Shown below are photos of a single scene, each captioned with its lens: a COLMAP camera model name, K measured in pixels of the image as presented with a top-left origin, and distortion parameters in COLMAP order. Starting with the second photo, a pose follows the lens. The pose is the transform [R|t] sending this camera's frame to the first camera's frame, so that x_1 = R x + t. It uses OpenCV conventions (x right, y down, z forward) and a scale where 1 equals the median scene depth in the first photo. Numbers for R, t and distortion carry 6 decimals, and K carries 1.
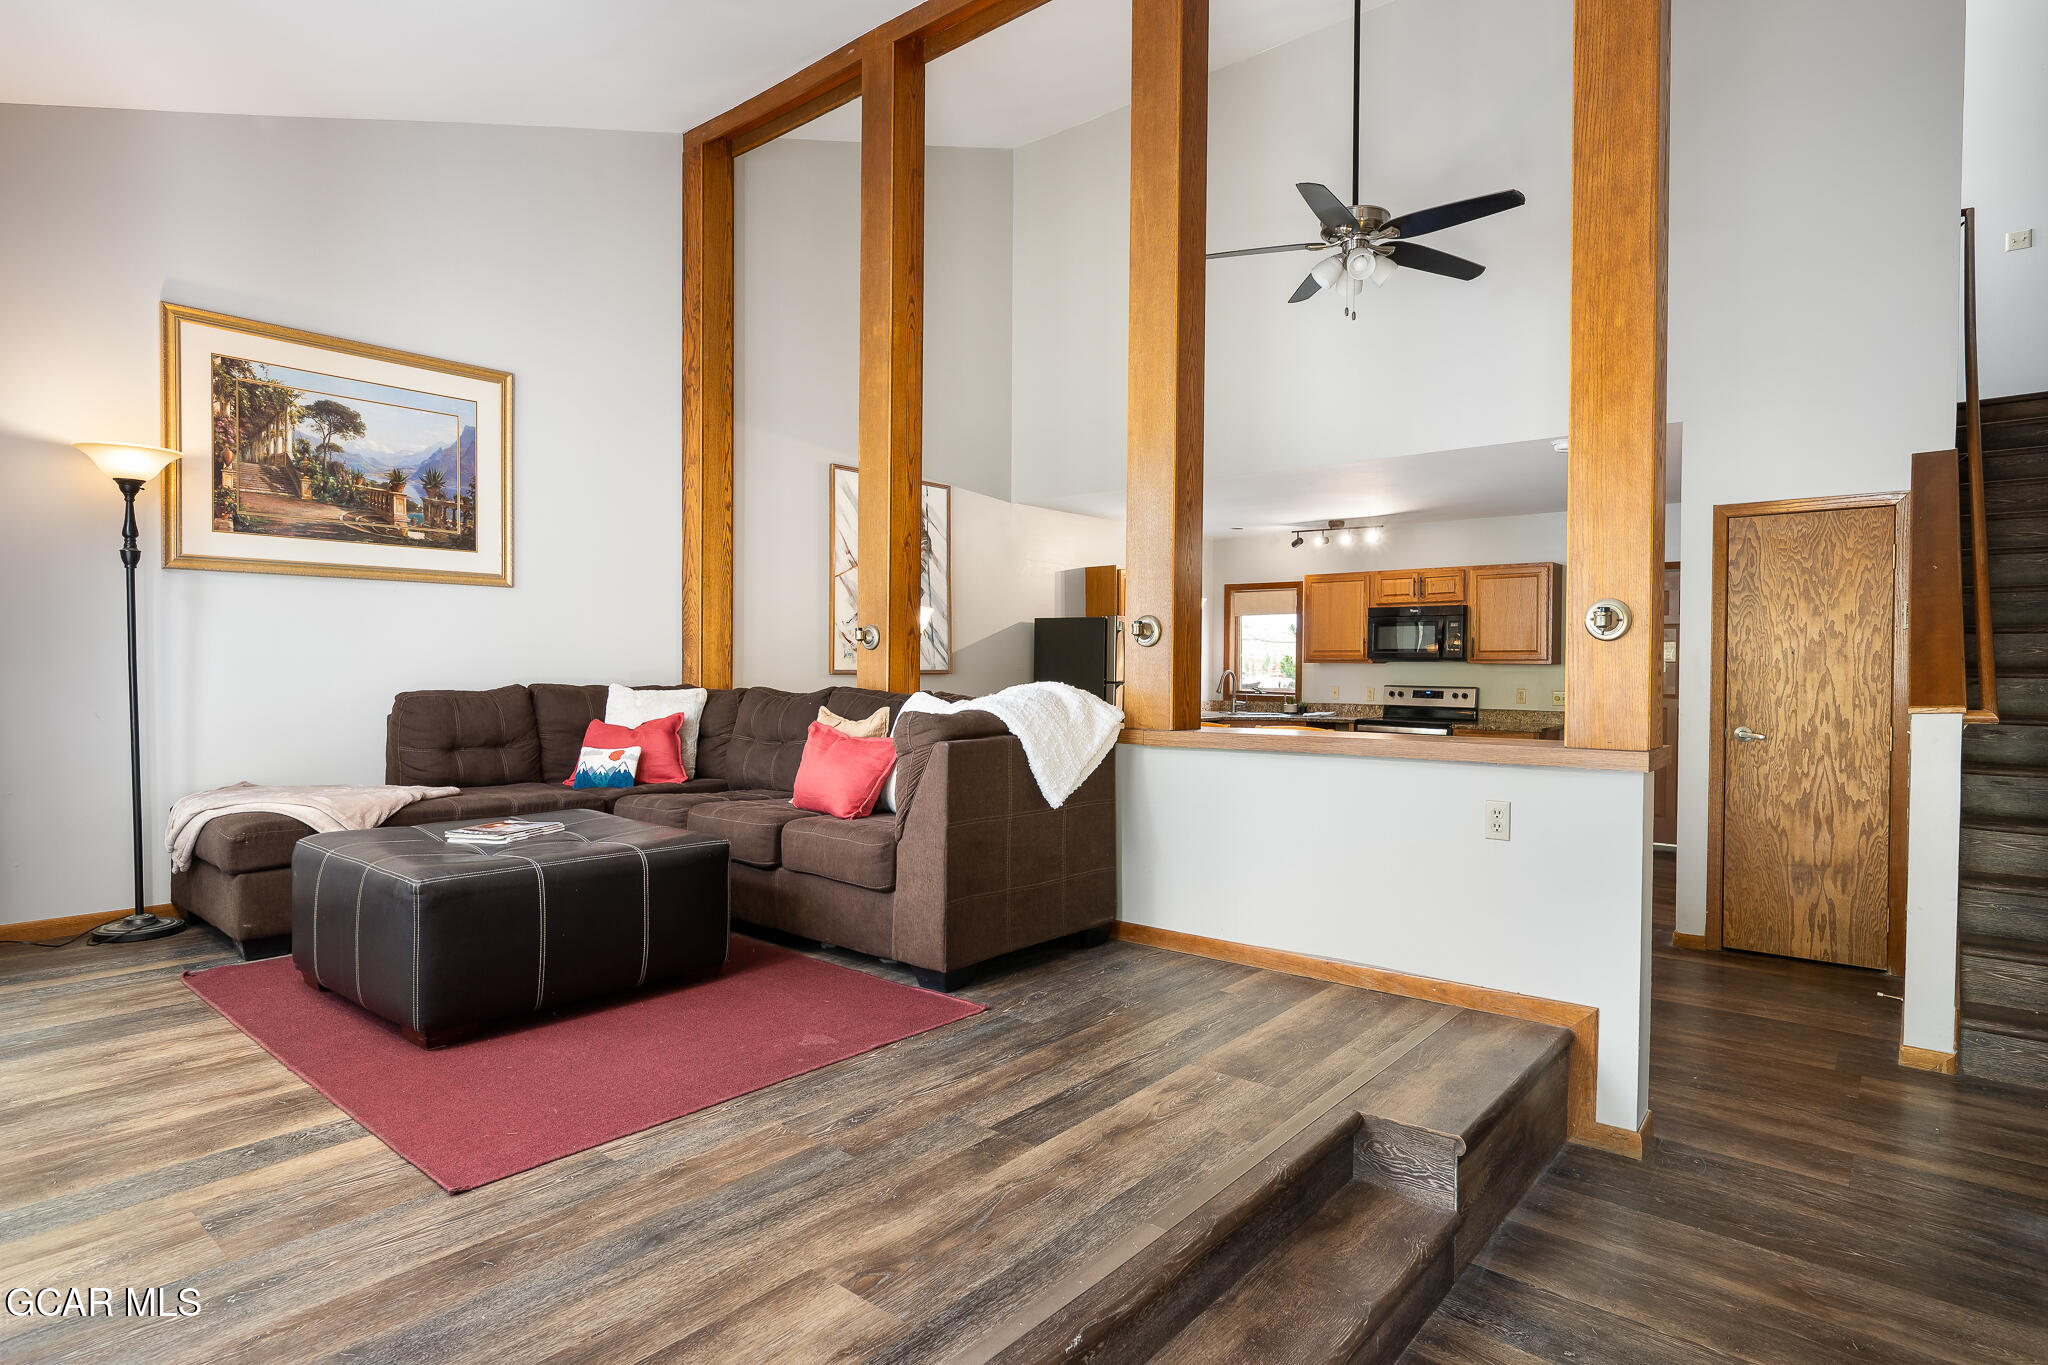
lens RADIAL K [[1054.4, 0, 1030.7], [0, 1054.4, 675.5], [0, 0, 1]] dist [0.000034, -0.000465]
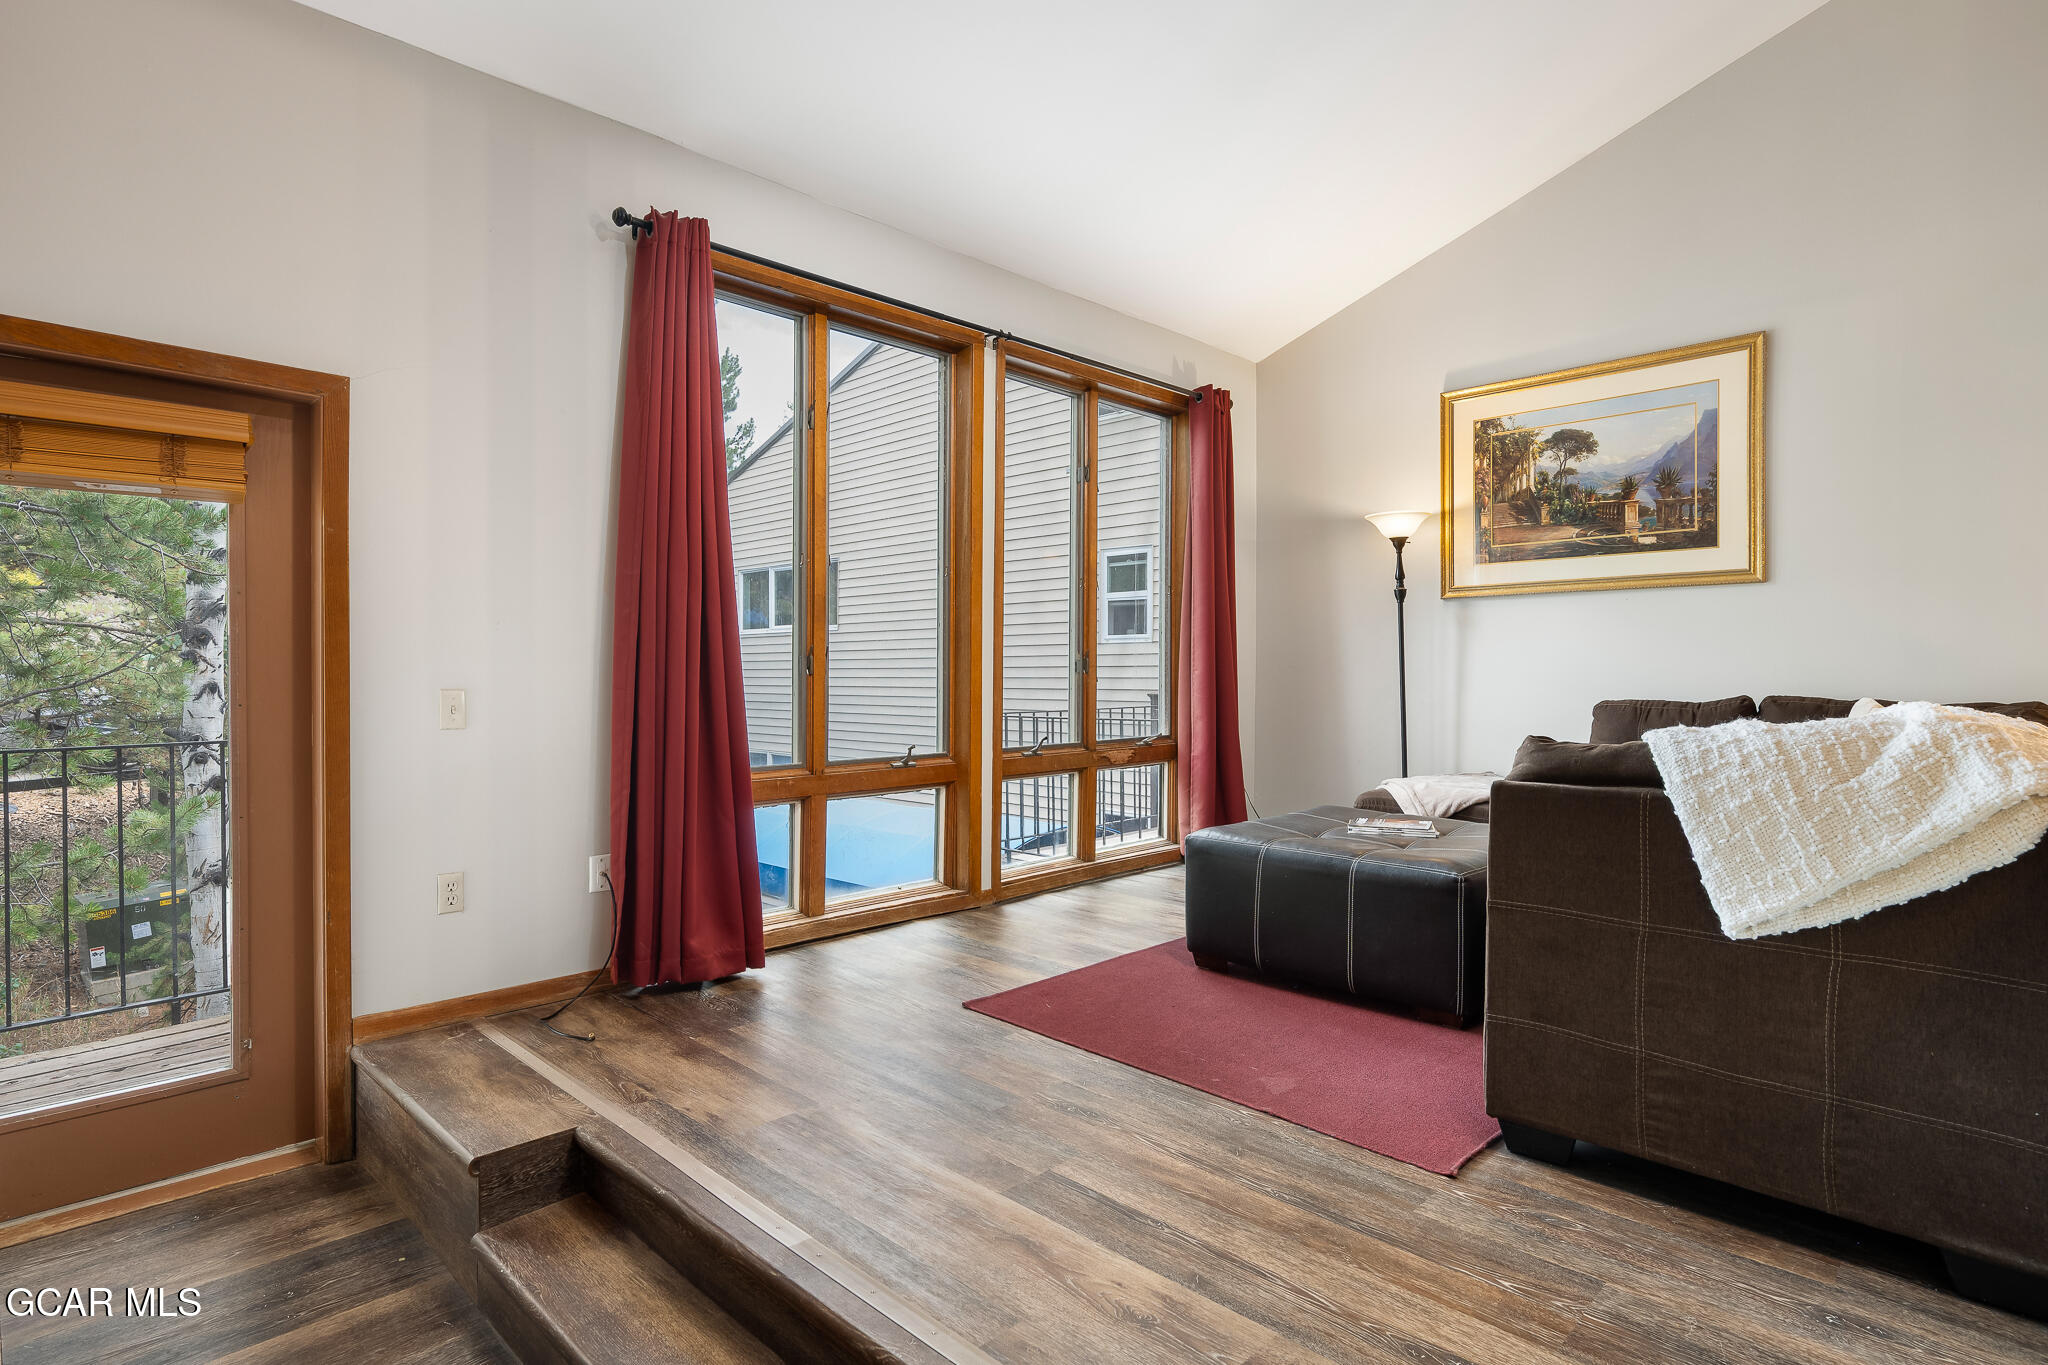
lens RADIAL K [[1054.4, 0, 1030.7], [0, 1054.4, 675.5], [0, 0, 1]] dist [0.000034, -0.000465]
pose [[-0.080001, -0.004148, -0.996786, 0.460460], [-0.011892, 0.999924, -0.003206, 0.001356], [0.996724, 0.011598, -0.080044, 0.553100]]
